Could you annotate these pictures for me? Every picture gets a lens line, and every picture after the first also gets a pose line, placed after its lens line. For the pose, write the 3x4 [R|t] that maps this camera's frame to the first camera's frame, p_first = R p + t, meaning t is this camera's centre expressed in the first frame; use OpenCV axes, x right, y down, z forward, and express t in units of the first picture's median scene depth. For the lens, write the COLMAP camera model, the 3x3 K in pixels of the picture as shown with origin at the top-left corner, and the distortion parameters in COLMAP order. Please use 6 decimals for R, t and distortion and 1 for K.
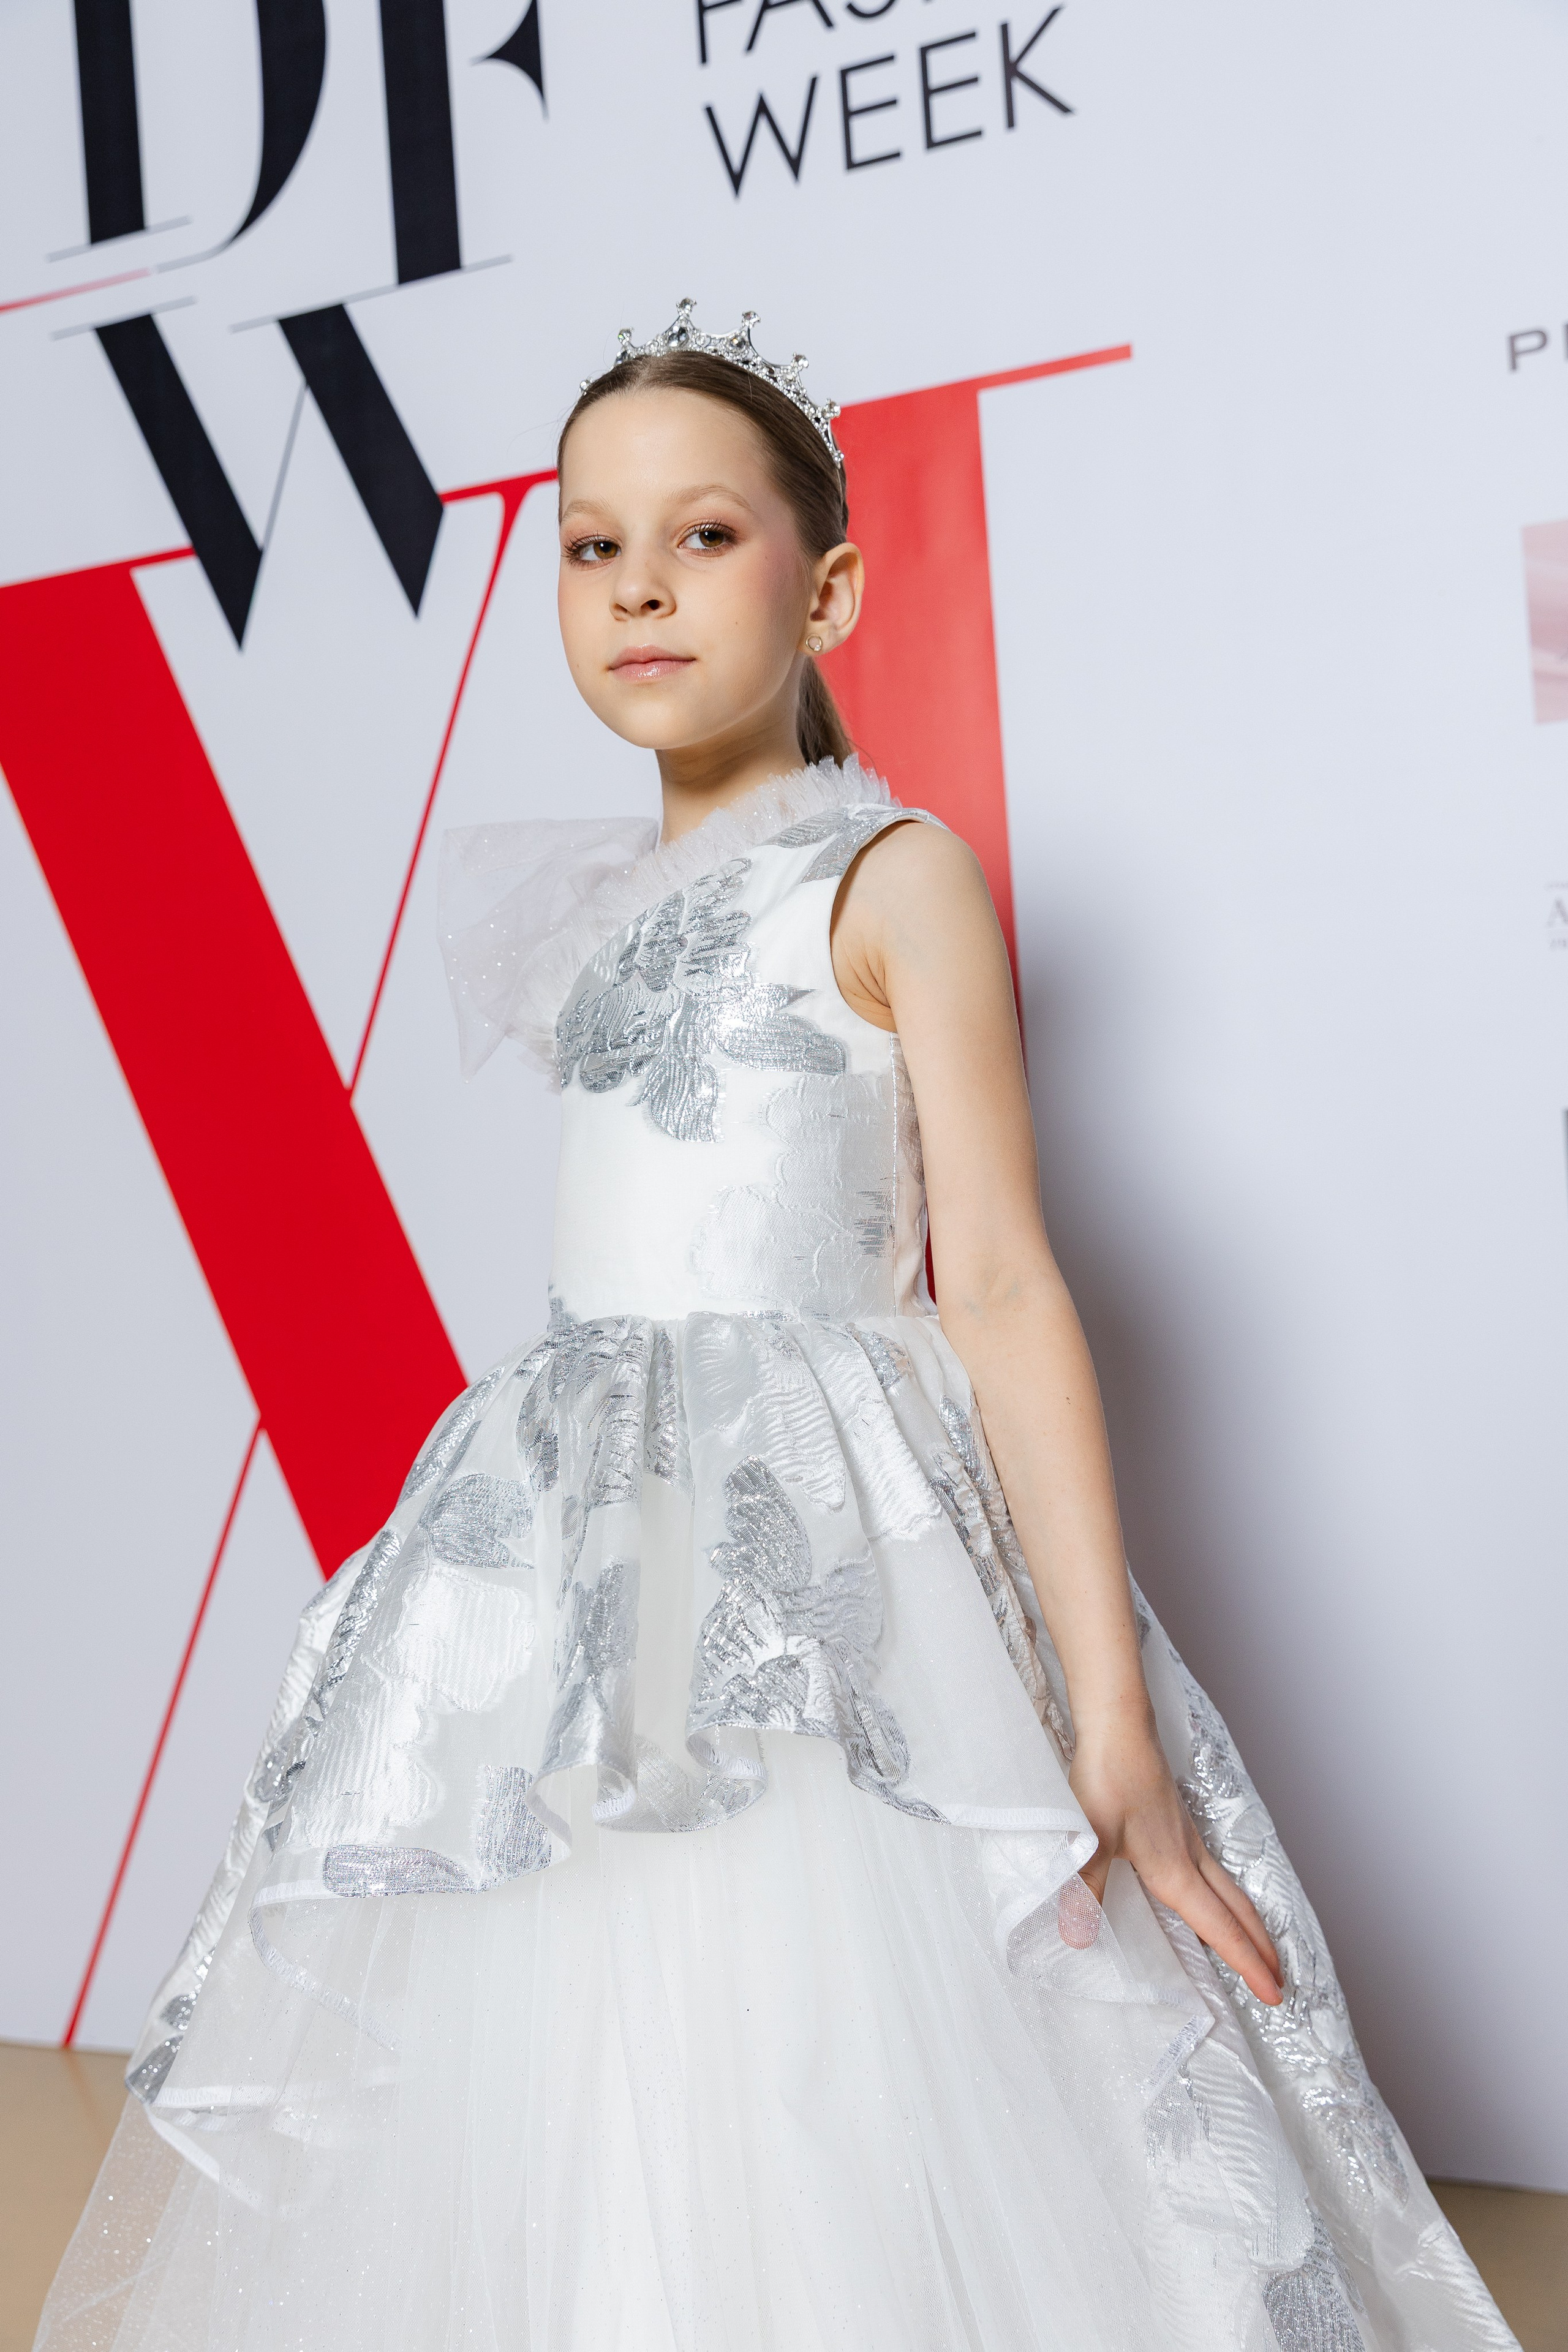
lens RADIAL K [[1961.2, 0, 796.1], [0, 1961.2, 1174.5], [0, 0, 1]] dist [0.010787, 0.011633]
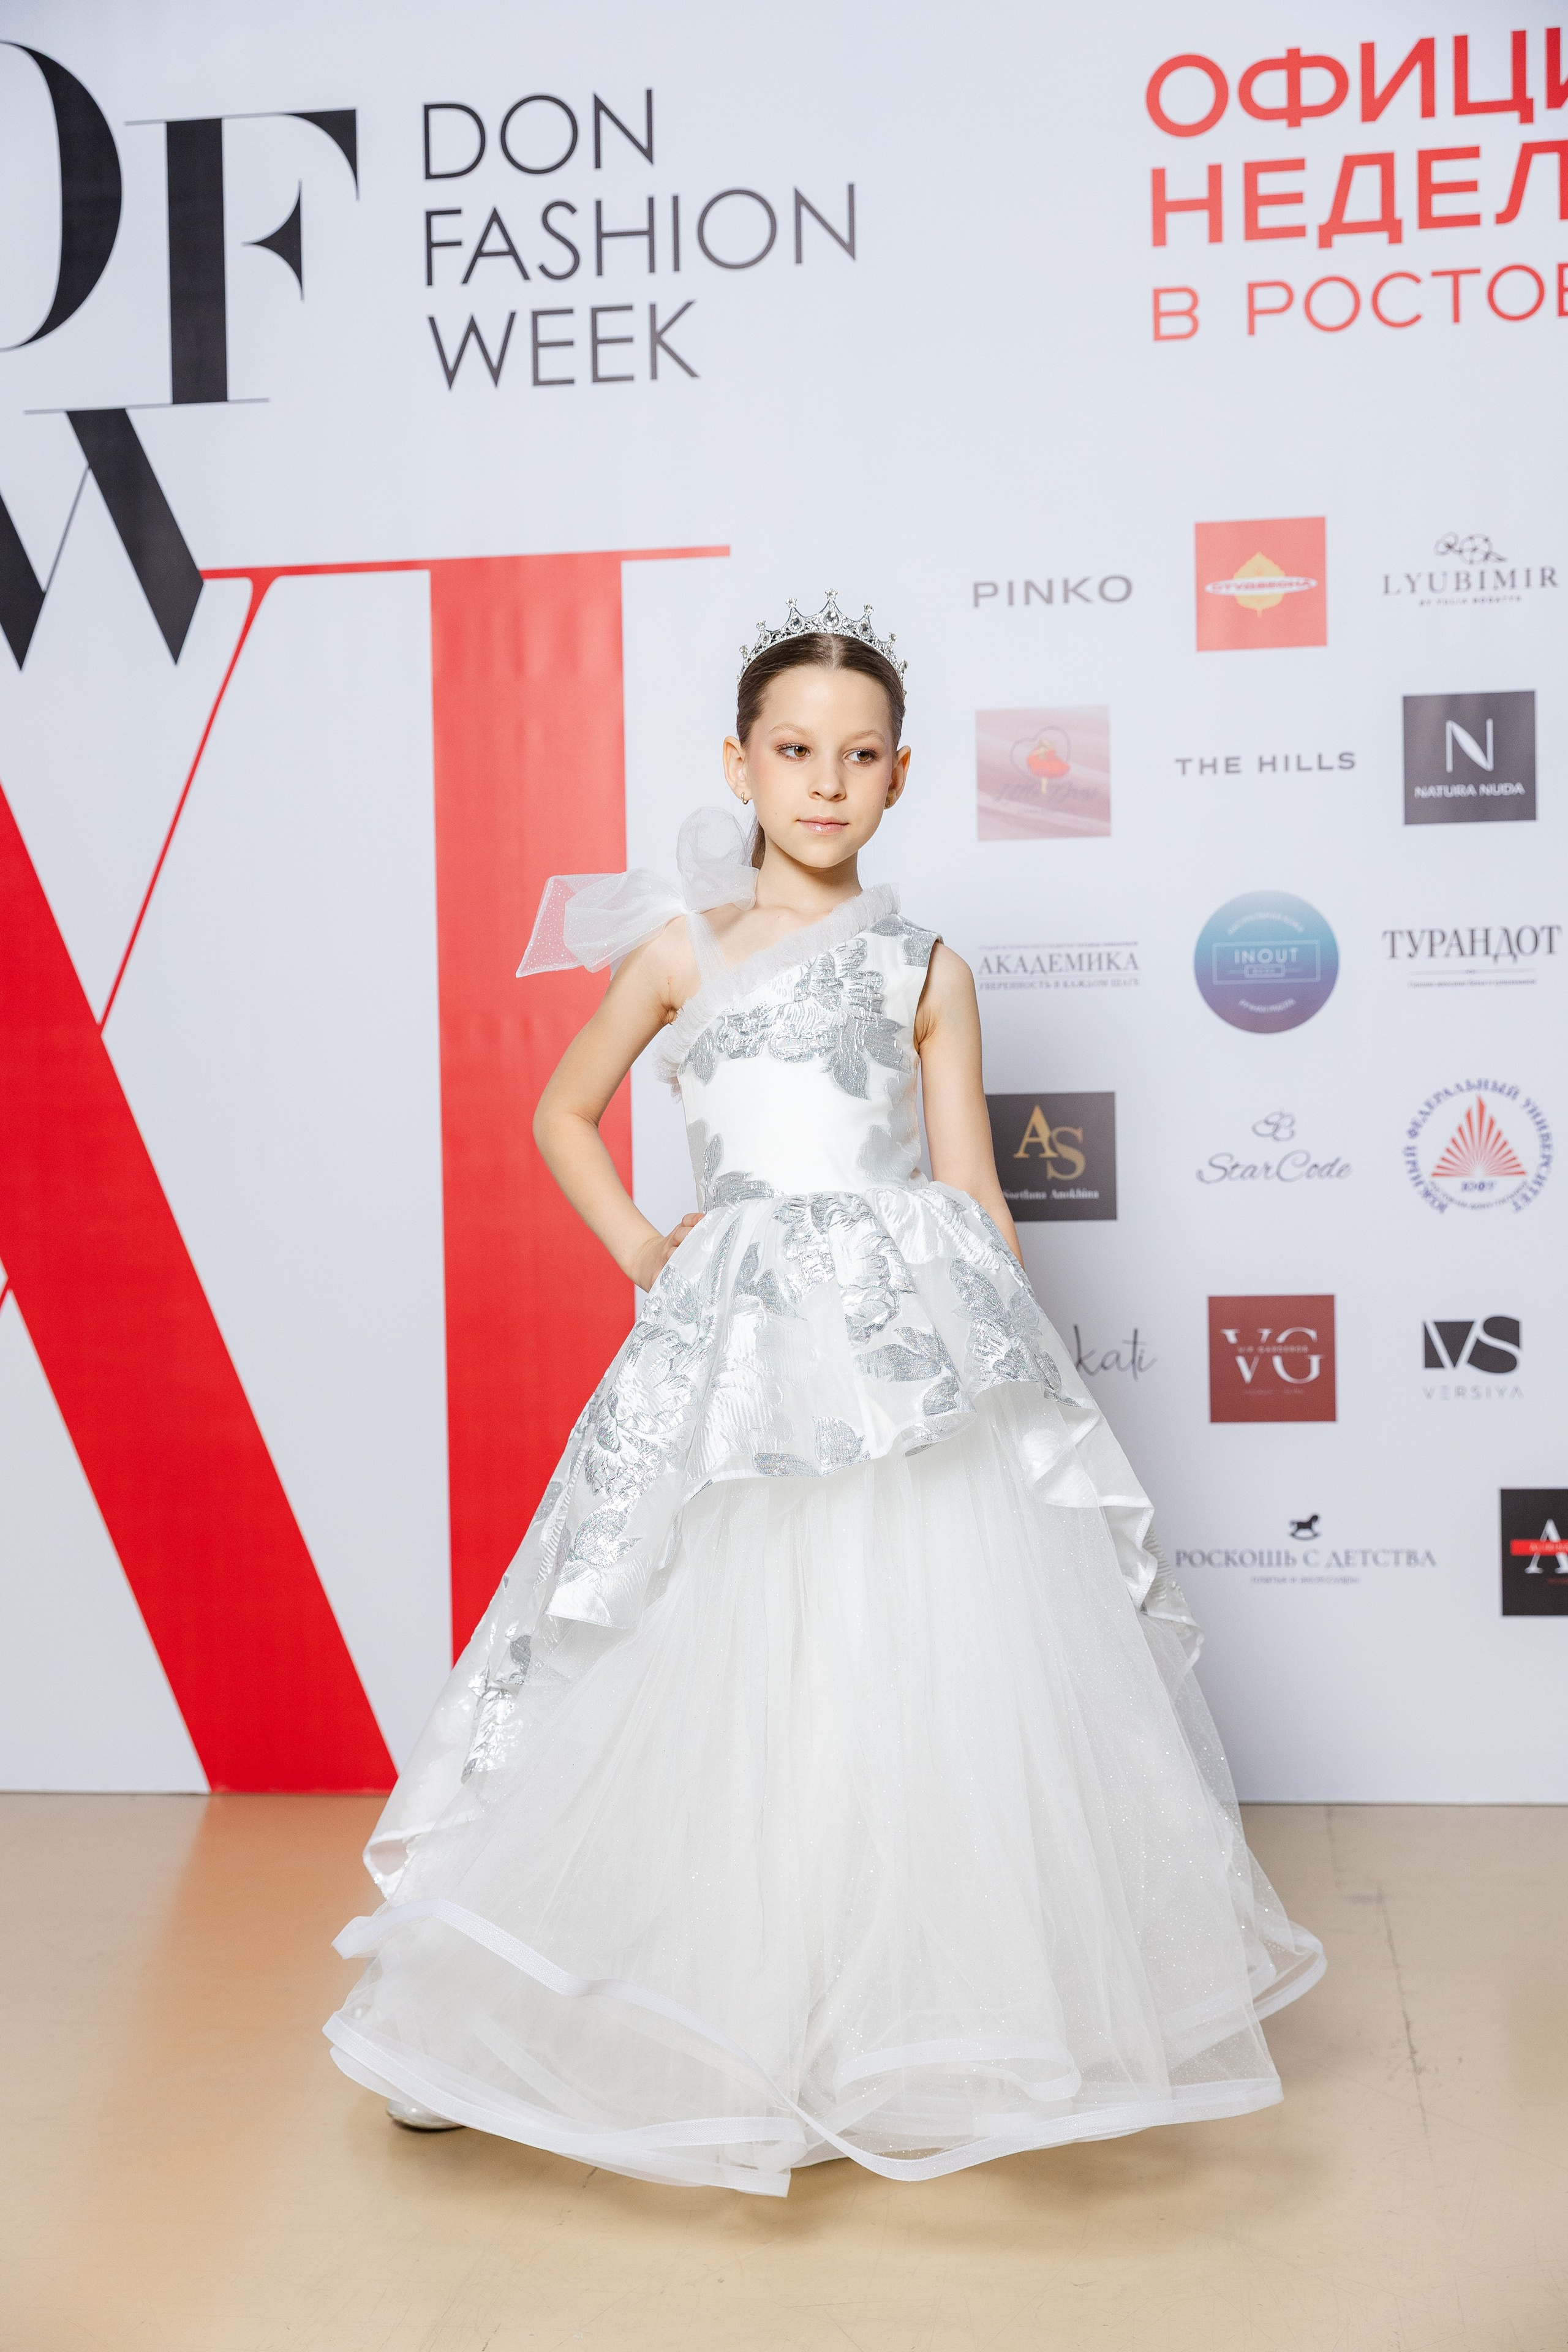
lens RADIAL K [[2751.7, 0, 773.8], [0, 2751.7, 1191.5], [0, 0, 1]] dist [0.013408, 0.000000]
pose [[0.974723, 0.046093, 0.218609, -0.193799], [-0.052086, 0.998406, 0.021728, 0.003416], [-0.217259, -0.032565, 0.975571, -0.881518]]
